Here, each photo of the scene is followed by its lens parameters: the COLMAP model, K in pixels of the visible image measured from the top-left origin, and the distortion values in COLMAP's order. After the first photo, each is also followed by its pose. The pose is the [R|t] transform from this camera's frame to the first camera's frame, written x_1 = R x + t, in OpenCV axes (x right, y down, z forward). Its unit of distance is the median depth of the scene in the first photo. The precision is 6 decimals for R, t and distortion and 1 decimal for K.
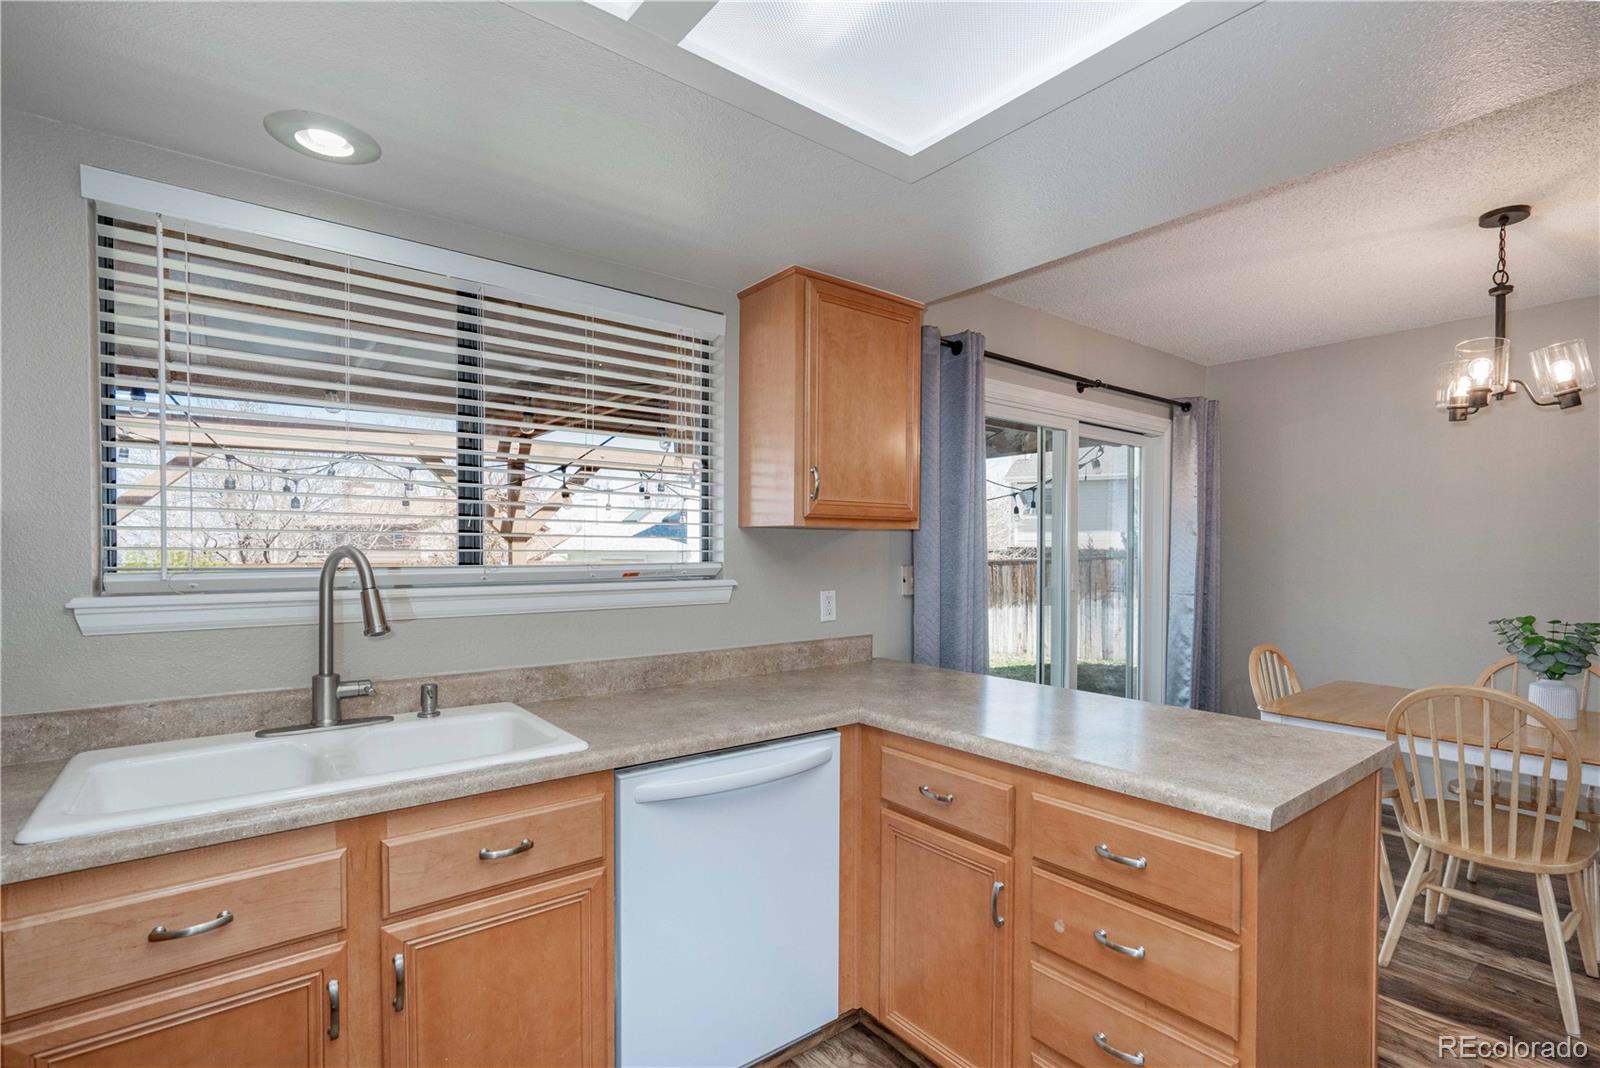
lens RADIAL K [[839.1, 0, 718.3], [0, 839.1, 562.3], [0, 0, 1]] dist [-0.002356, 0.000877]
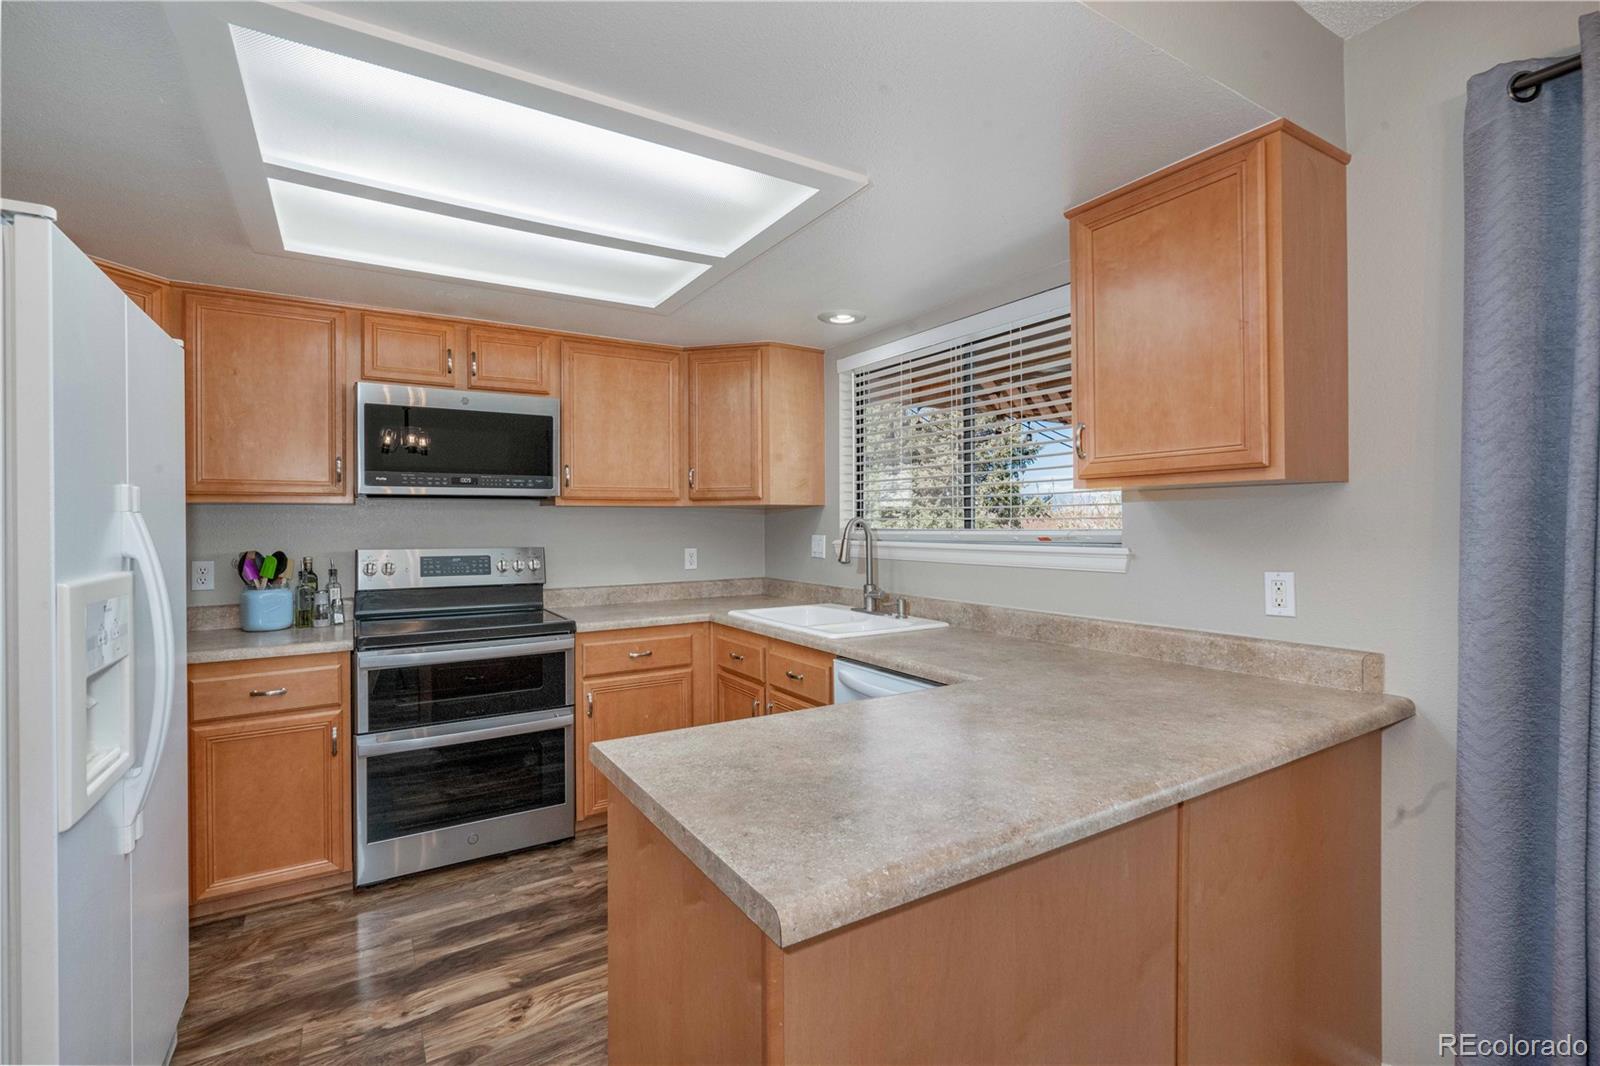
lens RADIAL K [[723.8, 0, 800.0], [0, 723.8, 533.0], [0, 0, 1]] dist [-0.001308, 0.000033]
pose [[-0.123501, 0.012926, -0.992260, 1.188965], [-0.009721, 0.999851, 0.014235, -0.005569], [0.992297, 0.011404, -0.123357, 1.039489]]
